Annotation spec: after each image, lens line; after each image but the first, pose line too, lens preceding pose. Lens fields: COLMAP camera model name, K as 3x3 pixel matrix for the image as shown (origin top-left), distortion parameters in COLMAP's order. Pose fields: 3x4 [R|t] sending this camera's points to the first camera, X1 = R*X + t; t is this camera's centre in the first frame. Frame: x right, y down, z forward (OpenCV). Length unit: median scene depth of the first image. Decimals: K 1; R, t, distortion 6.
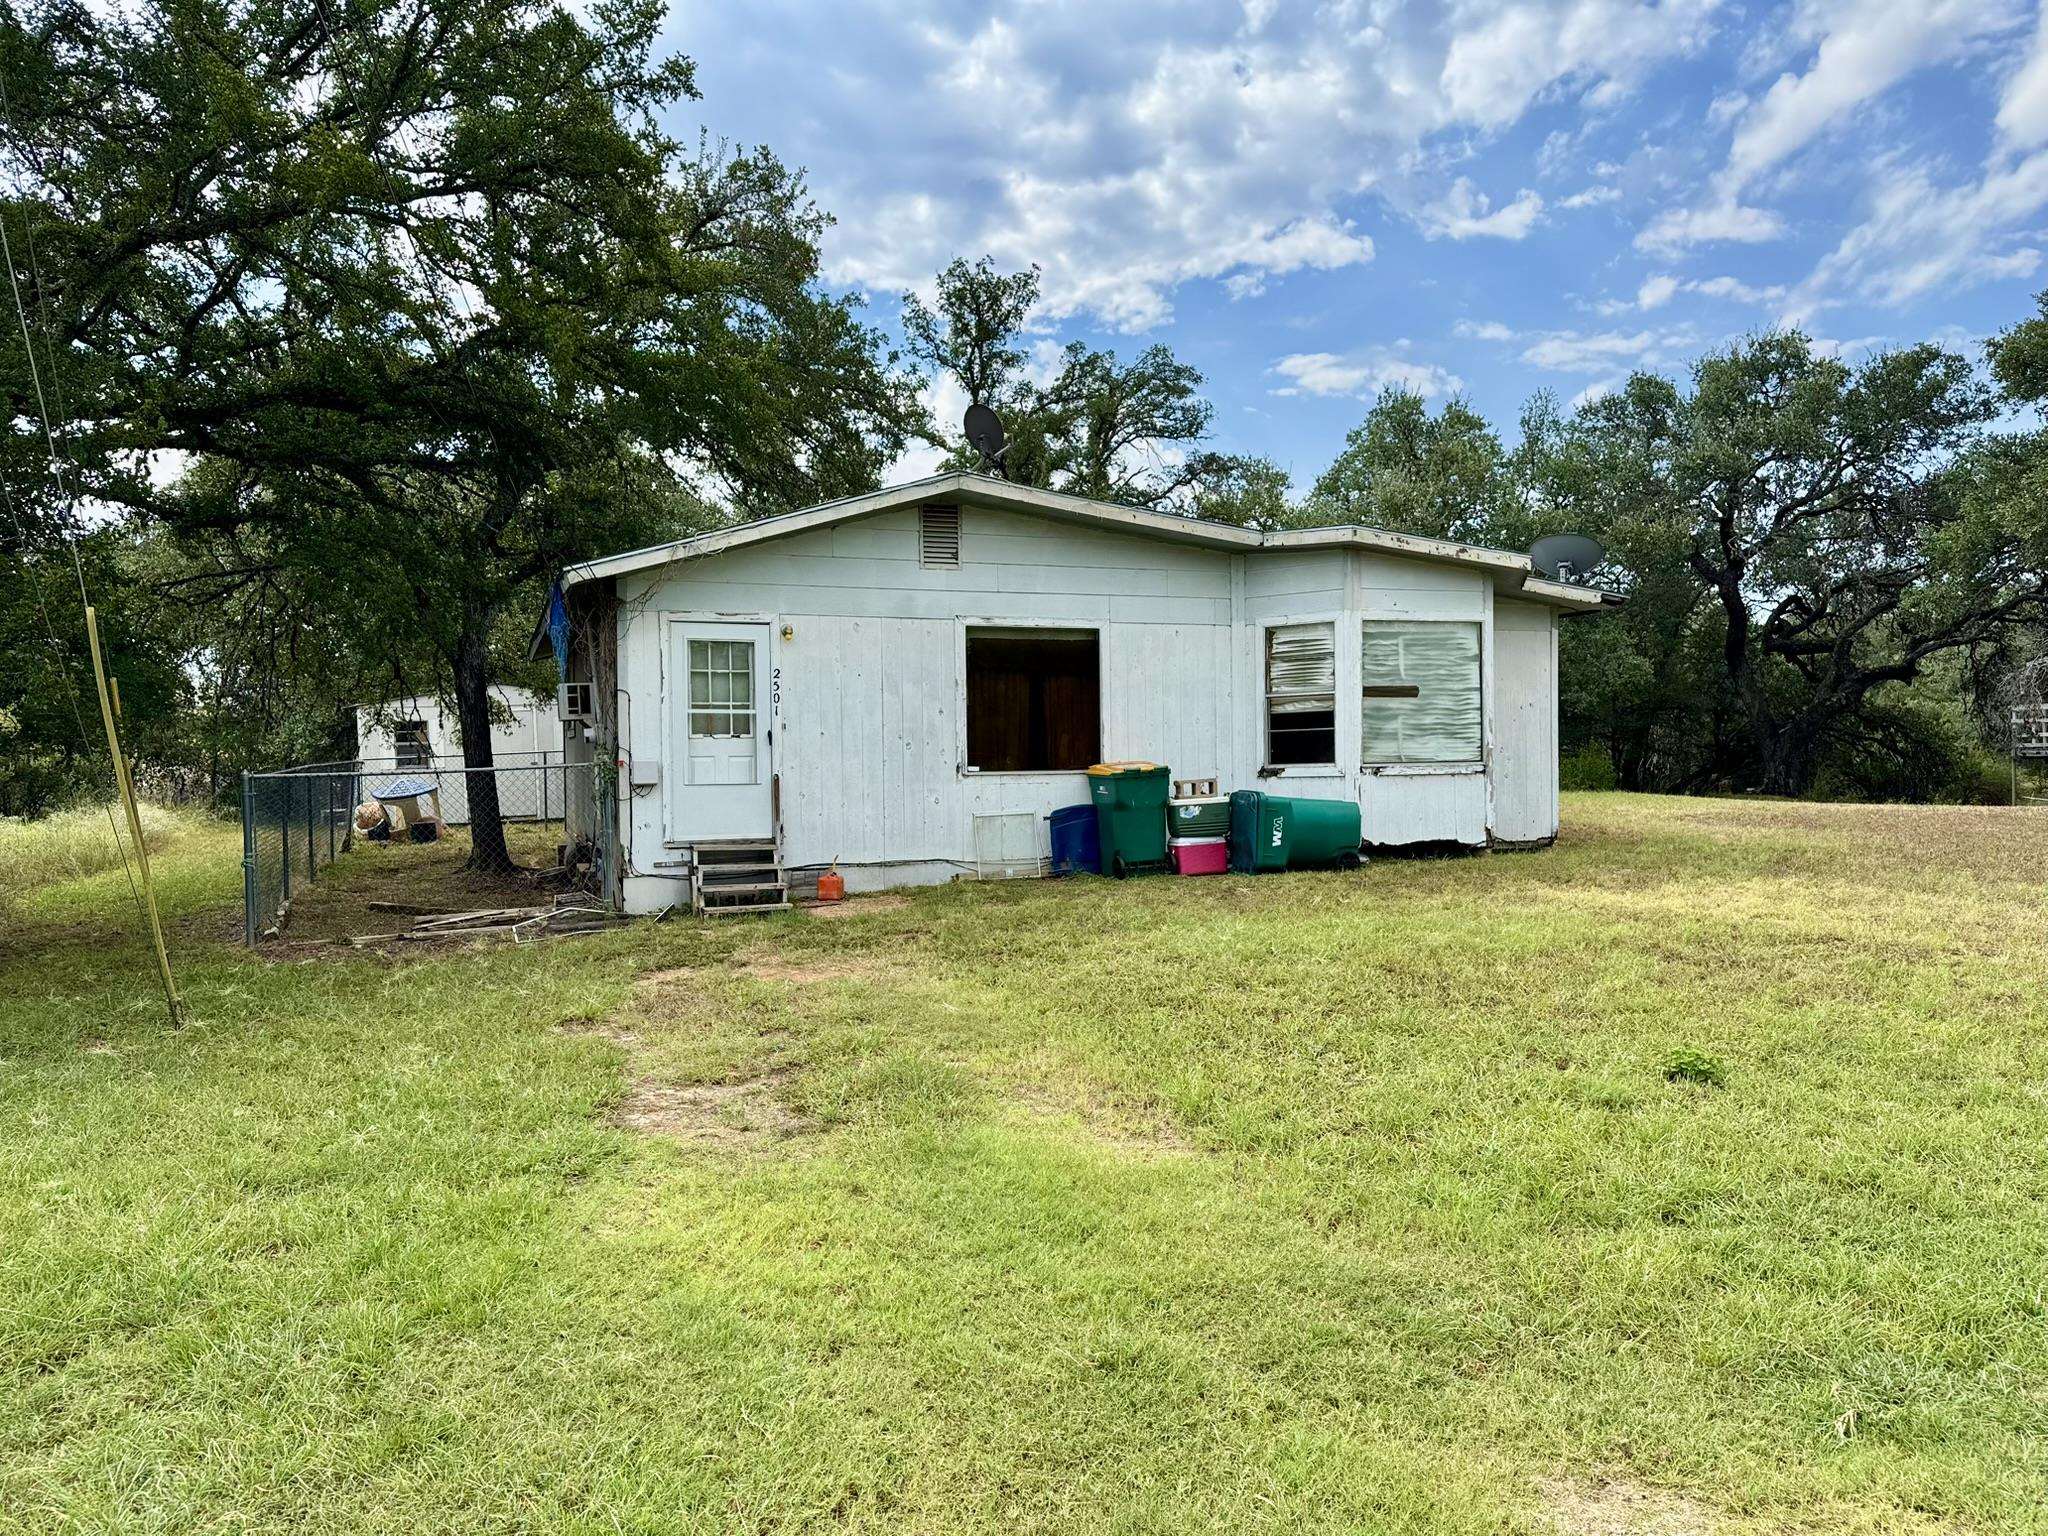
lens RADIAL K [[1439.4, 0, 1003.9], [0, 1439.4, 789.4], [0, 0, 1]] dist [0.059841, -0.058523]
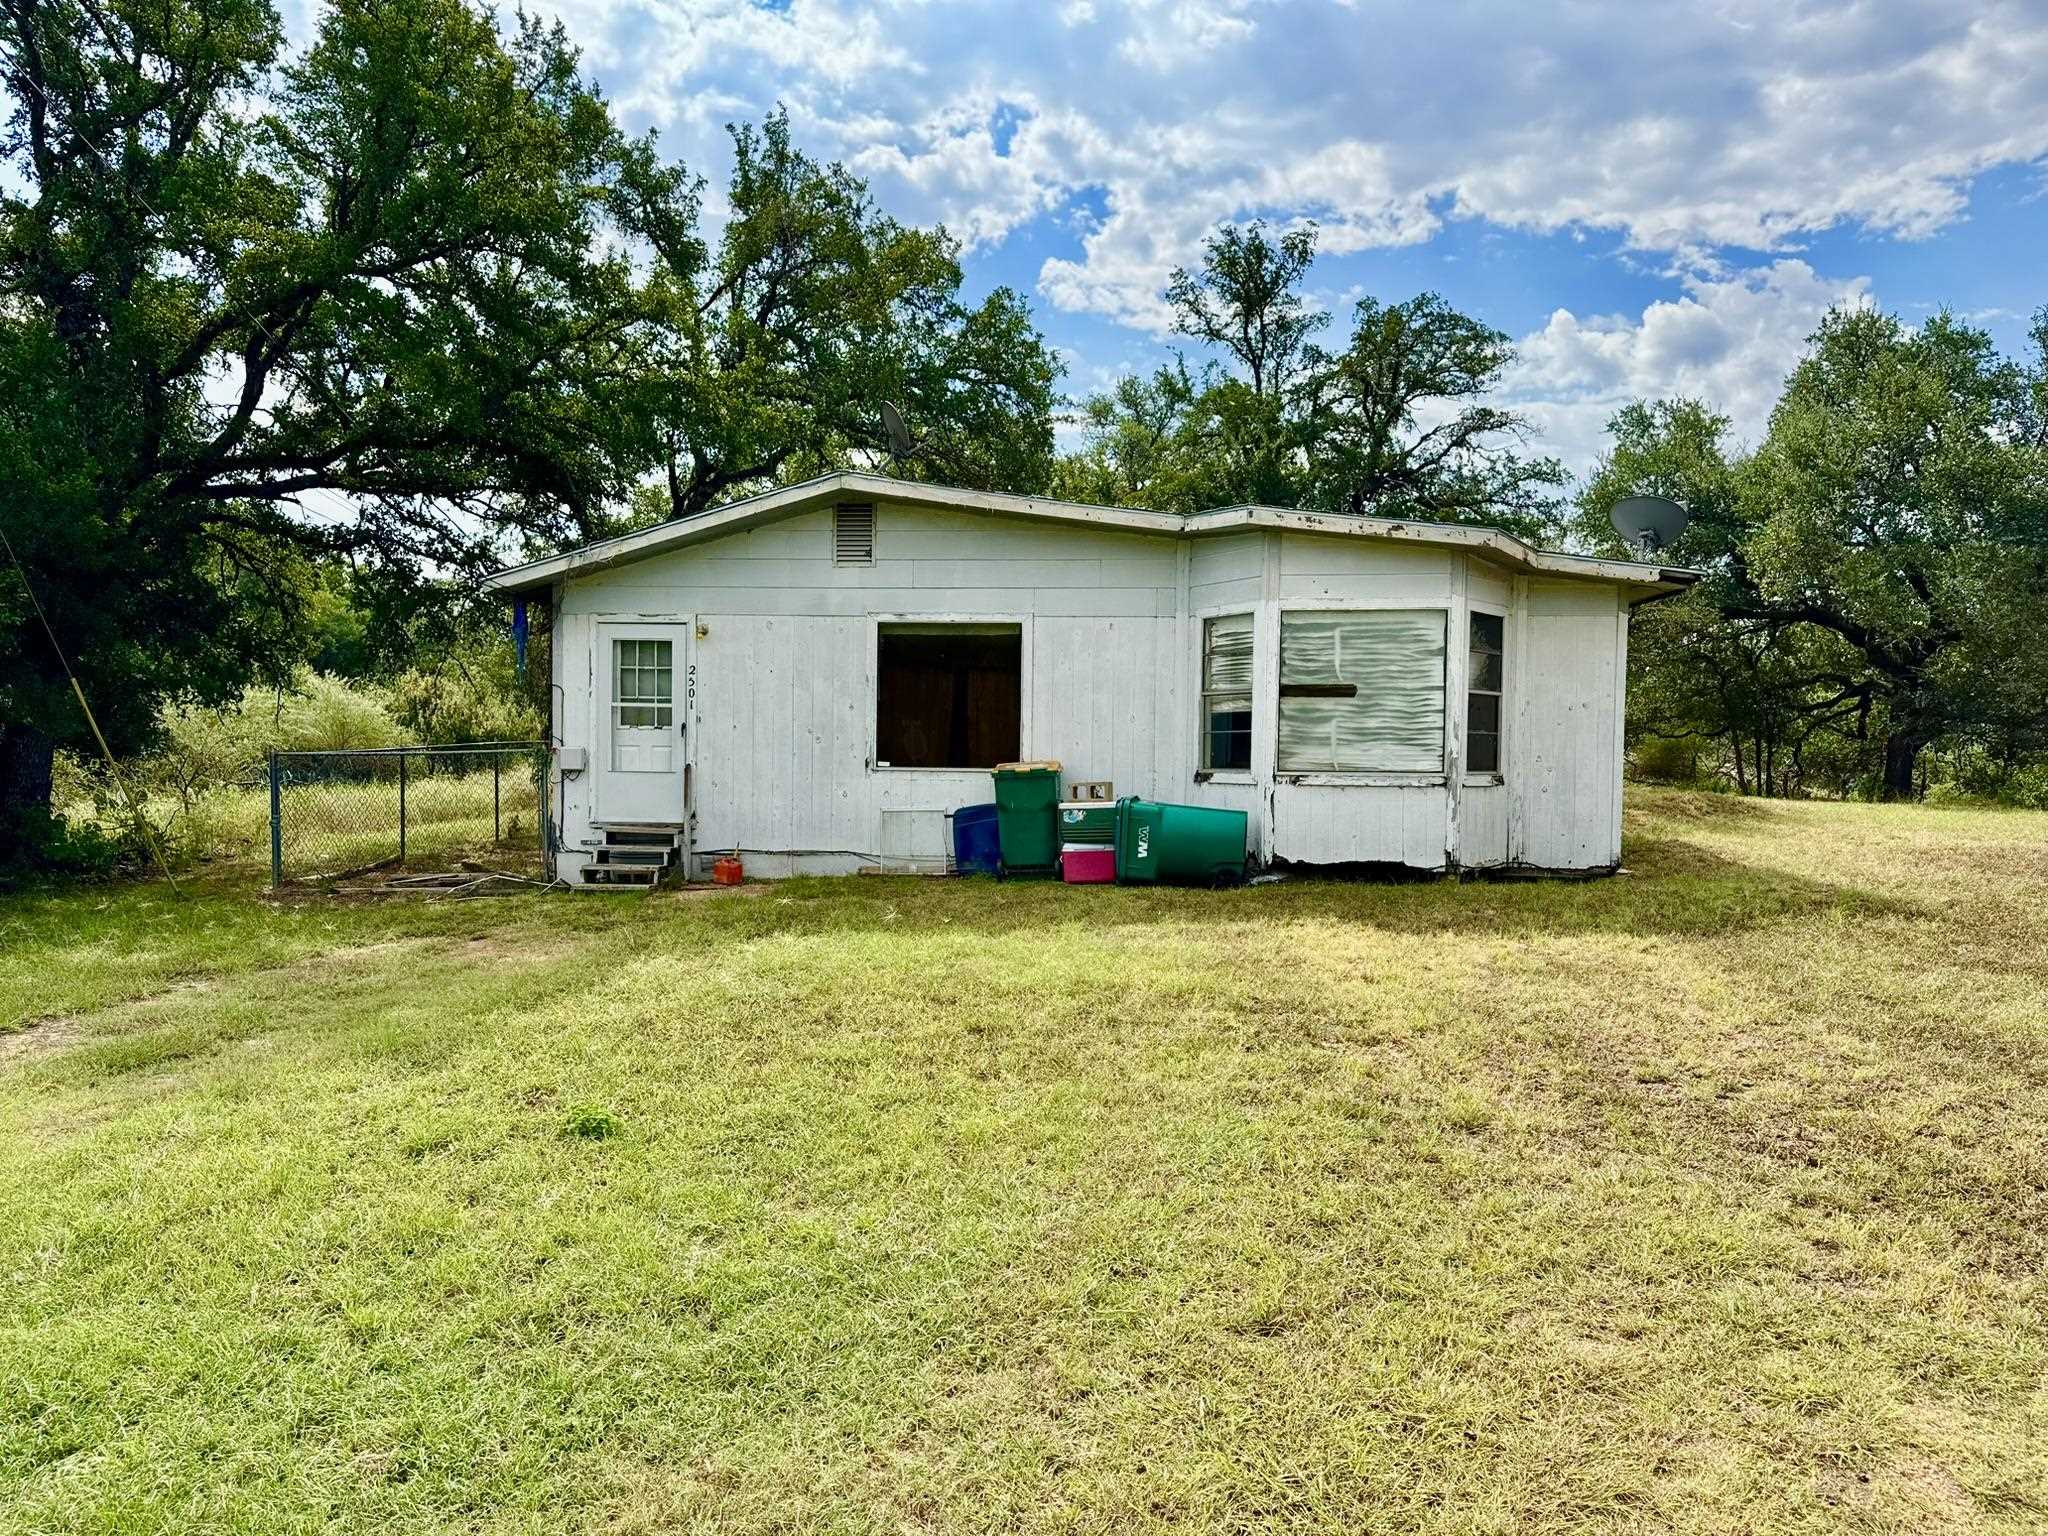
lens RADIAL K [[1439.4, 0, 1013.2], [0, 1439.4, 784.0], [0, 0, 1]] dist [0.059841, -0.058523]
pose [[0.902138, 0.036811, -0.429874, 0.484226], [-0.030920, 0.999308, 0.020684, -0.023297], [0.430338, -0.005368, 0.902652, 0.123752]]
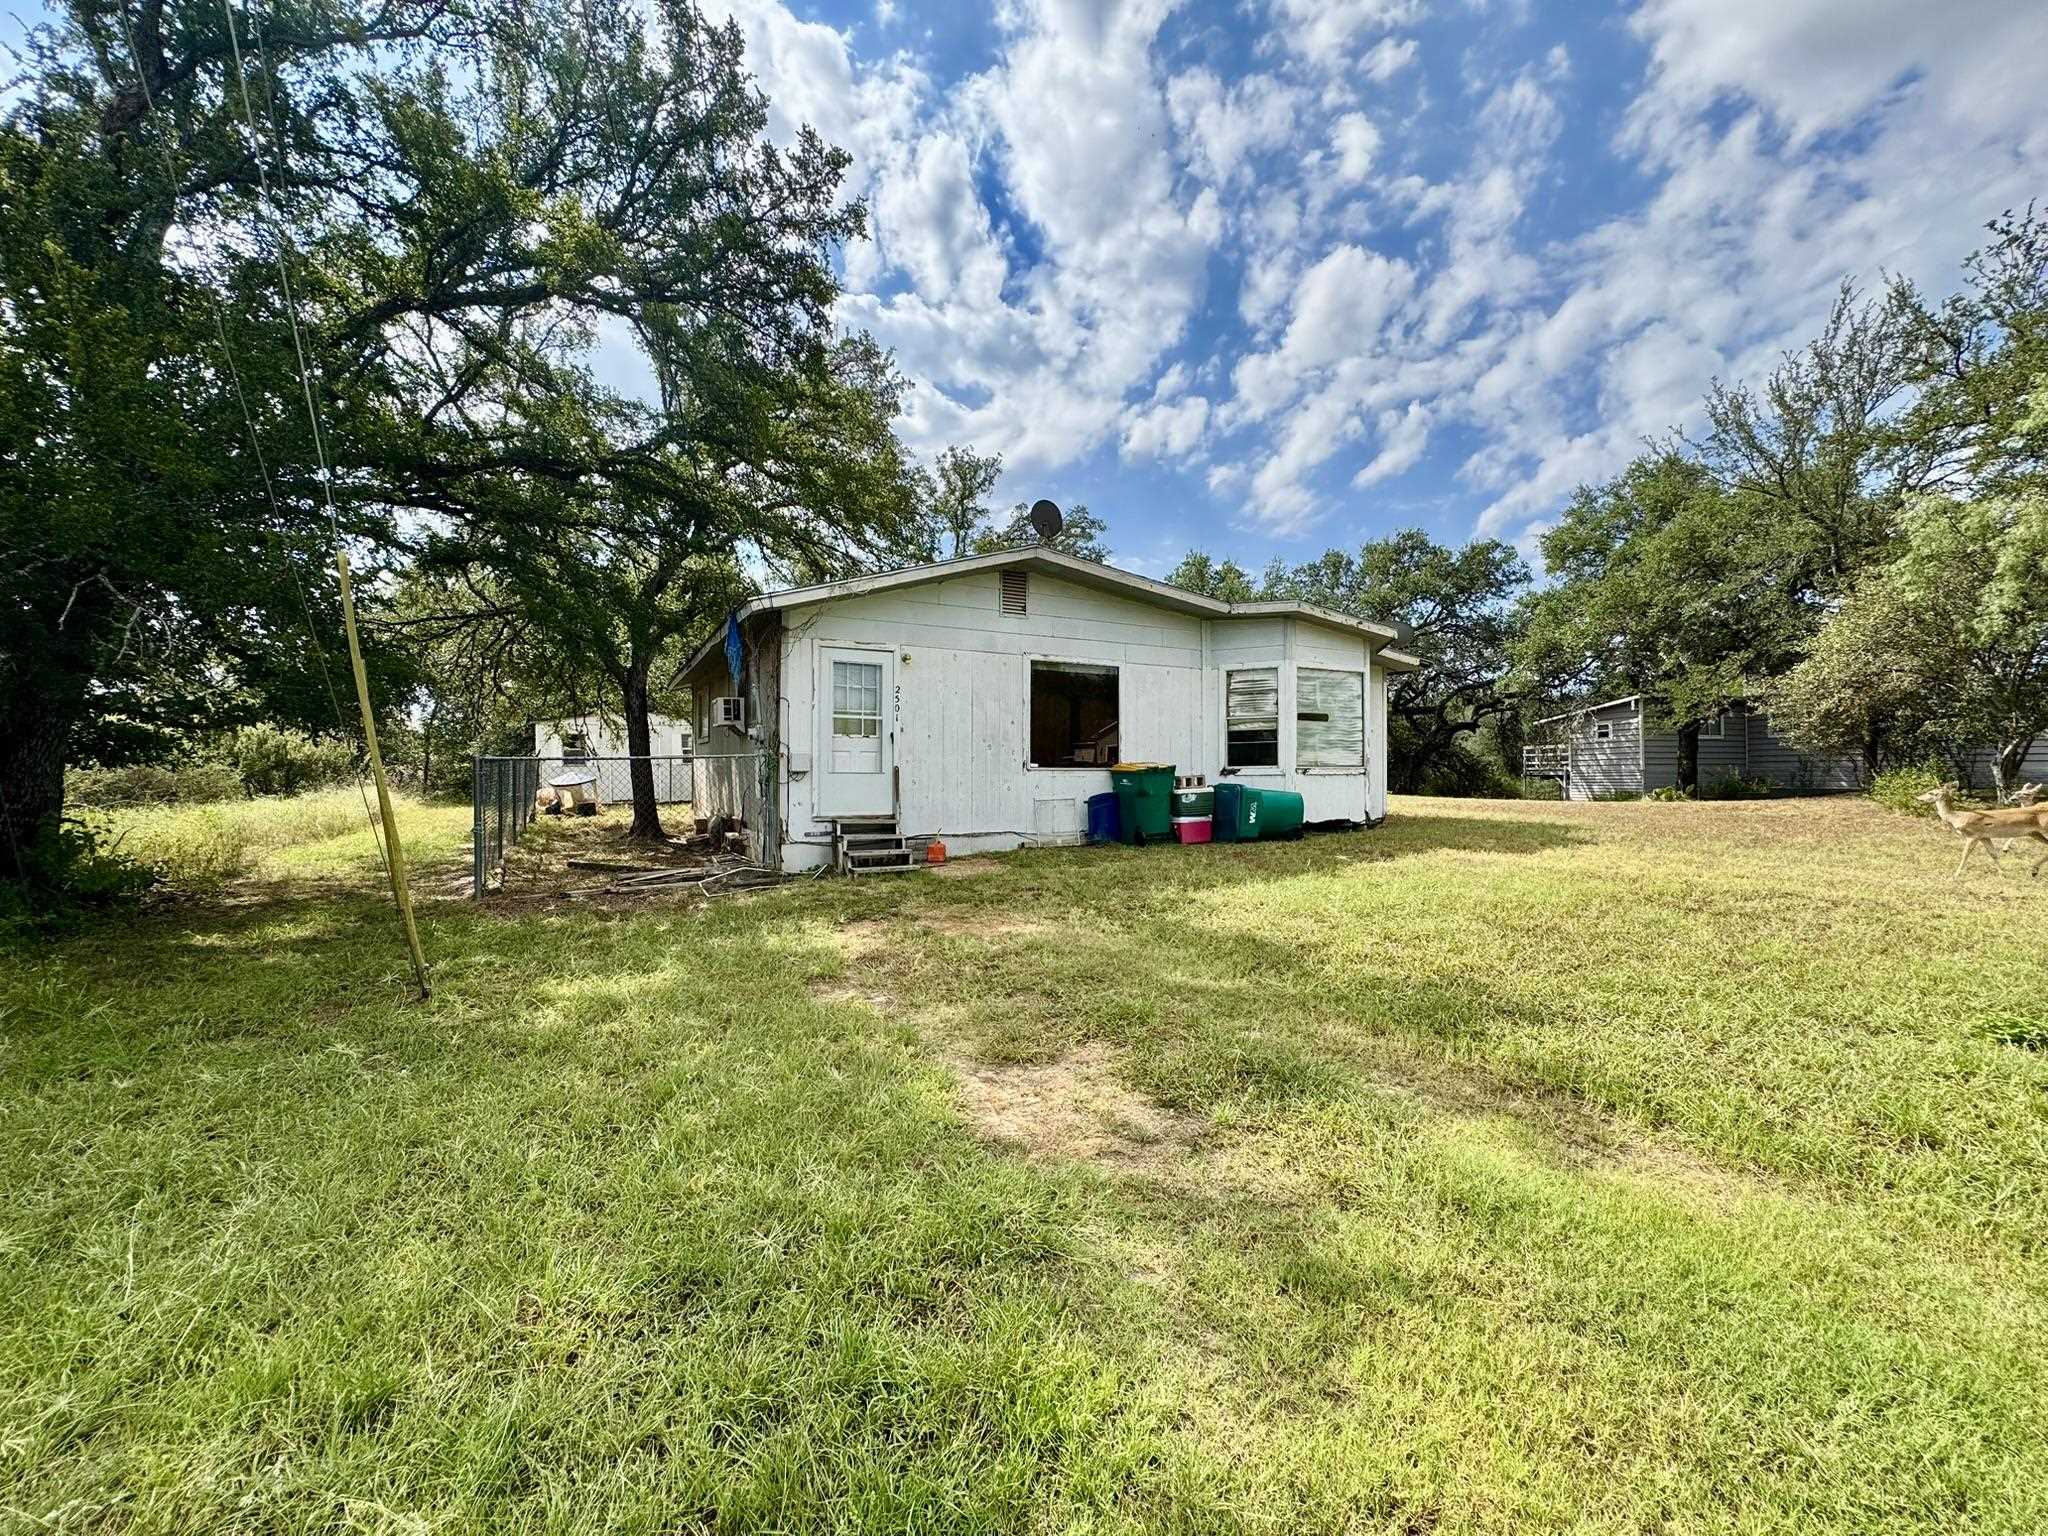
lens RADIAL K [[814.3, 0, 1006.7], [0, 814.3, 767.9], [0, 0, 1]] dist [-0.001710, 0.000612]
pose [[0.991538, 0.015484, 0.128889, -0.143020], [-0.011786, 0.999498, -0.029401, 0.011108], [-0.129279, 0.027633, 0.991223, 0.232129]]
